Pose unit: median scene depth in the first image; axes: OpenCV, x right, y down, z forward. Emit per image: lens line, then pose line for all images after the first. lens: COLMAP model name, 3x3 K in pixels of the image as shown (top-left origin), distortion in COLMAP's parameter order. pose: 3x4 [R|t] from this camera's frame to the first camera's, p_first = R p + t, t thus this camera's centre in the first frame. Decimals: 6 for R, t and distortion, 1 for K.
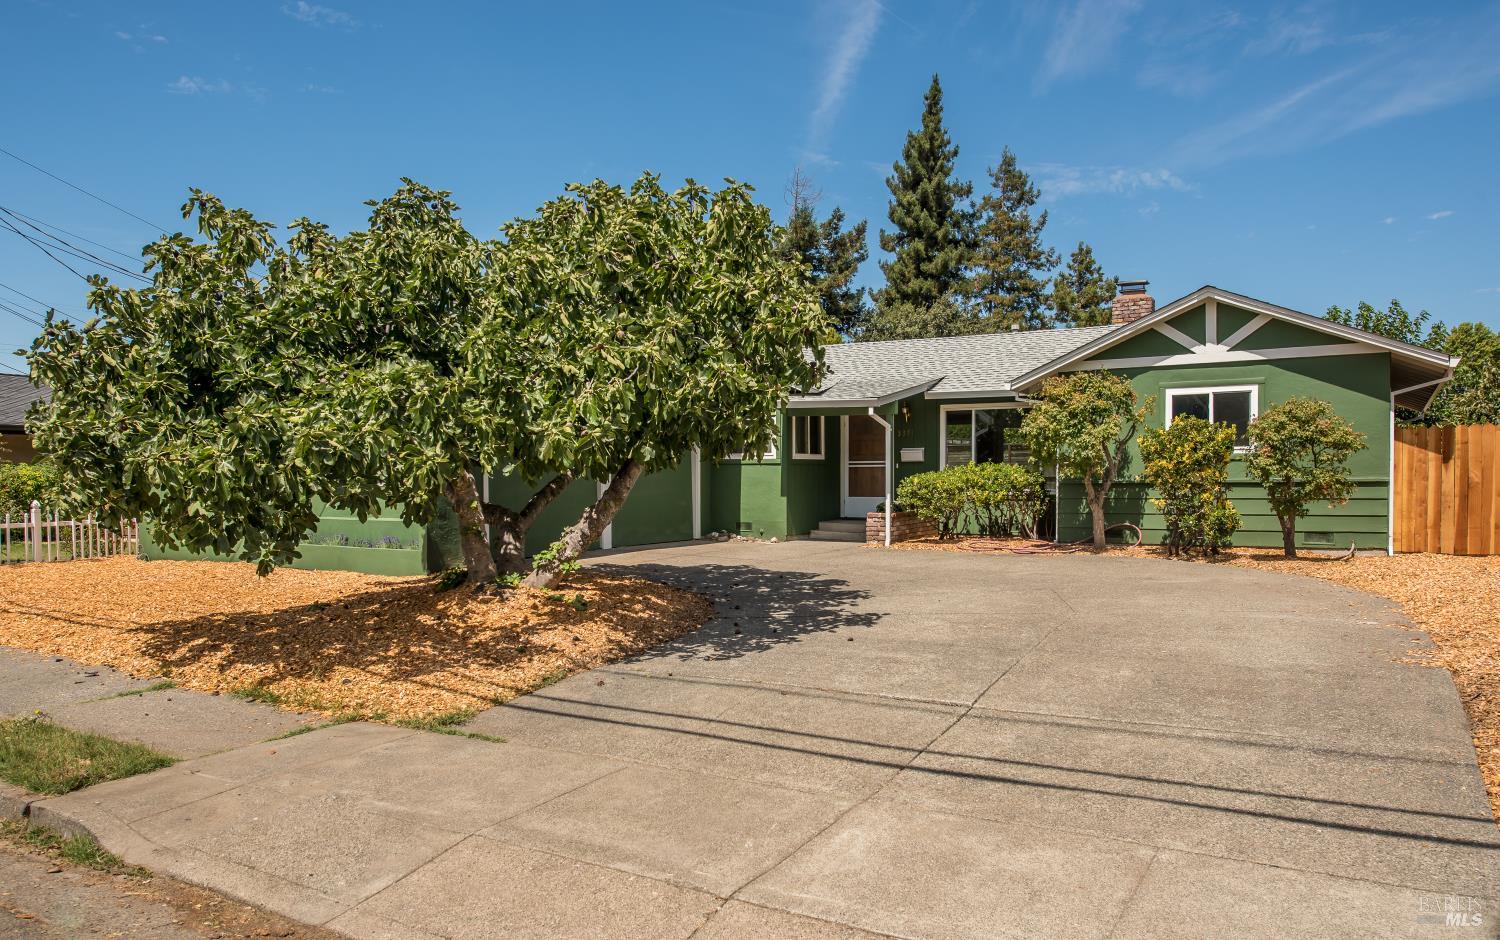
lens RADIAL K [[1002.0, 0, 745.3], [0, 1002.0, 518.9], [0, 0, 1]] dist [-0.012342, -0.000655]
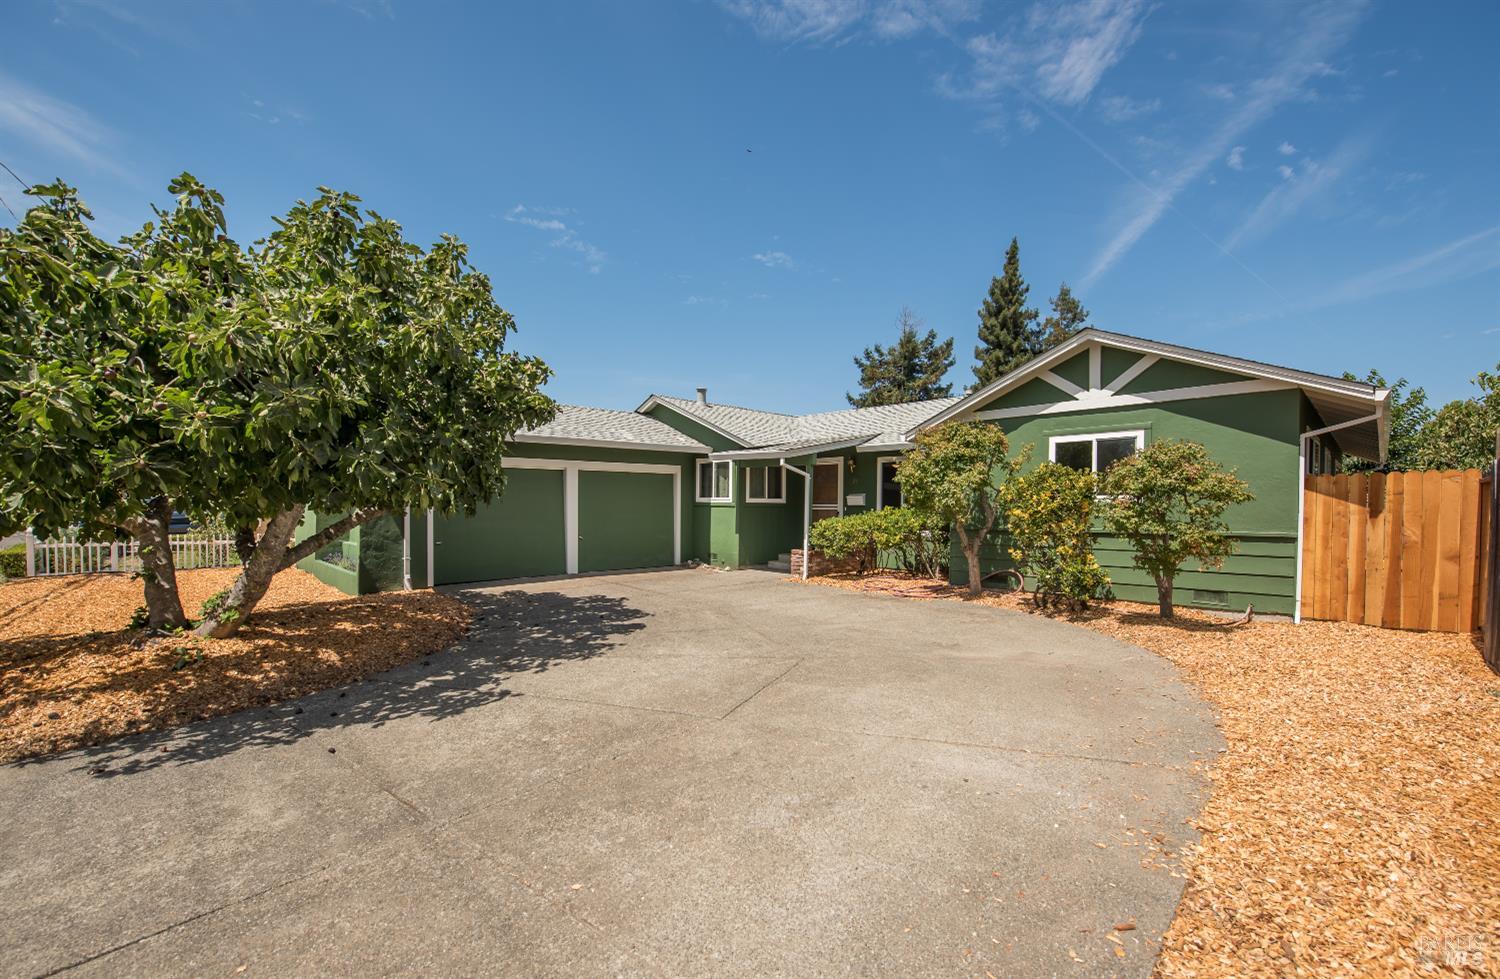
lens RADIAL K [[604.2, 0, 769.6], [0, 604.2, 531.8], [0, 0, 1]] dist [-0.009600, -0.005923]
pose [[0.972498, 0.021892, -0.231882, 0.318897], [-0.022975, 0.999734, -0.001971, -0.030763], [0.231777, 0.007244, 0.972742, 0.386433]]
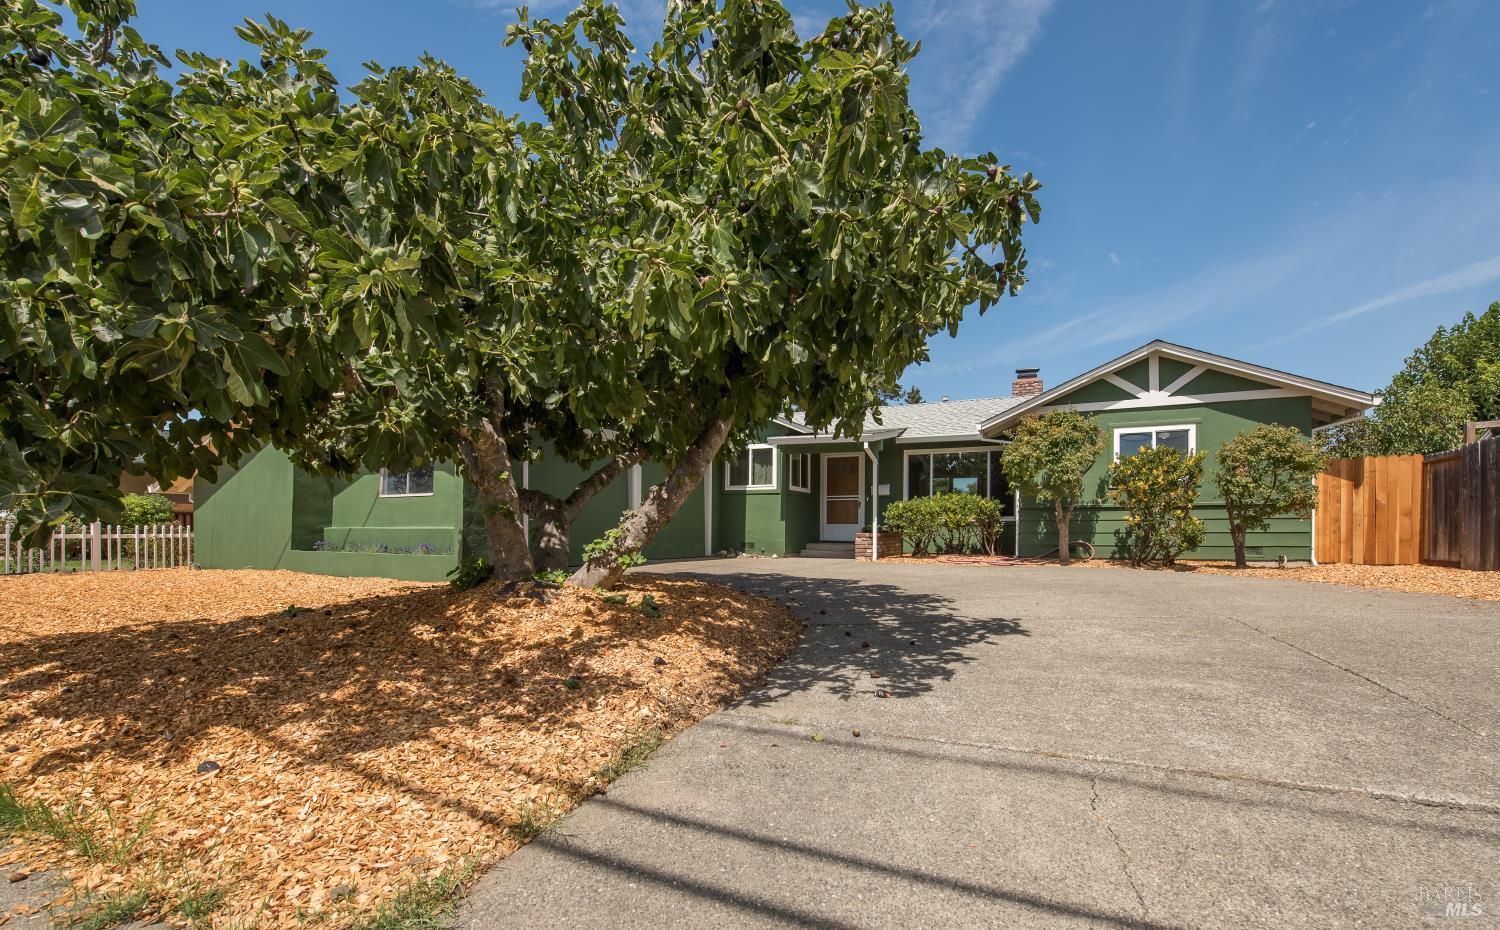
lens RADIAL K [[608.8, 0, 756.8], [0, 608.8, 543.3], [0, 0, 1]] dist [-0.025608, -0.000230]
pose [[0.994708, 0.007269, 0.102486, -0.087353], [-0.004524, 0.999626, -0.026988, 0.032101], [-0.102644, 0.026382, 0.994368, 0.358694]]
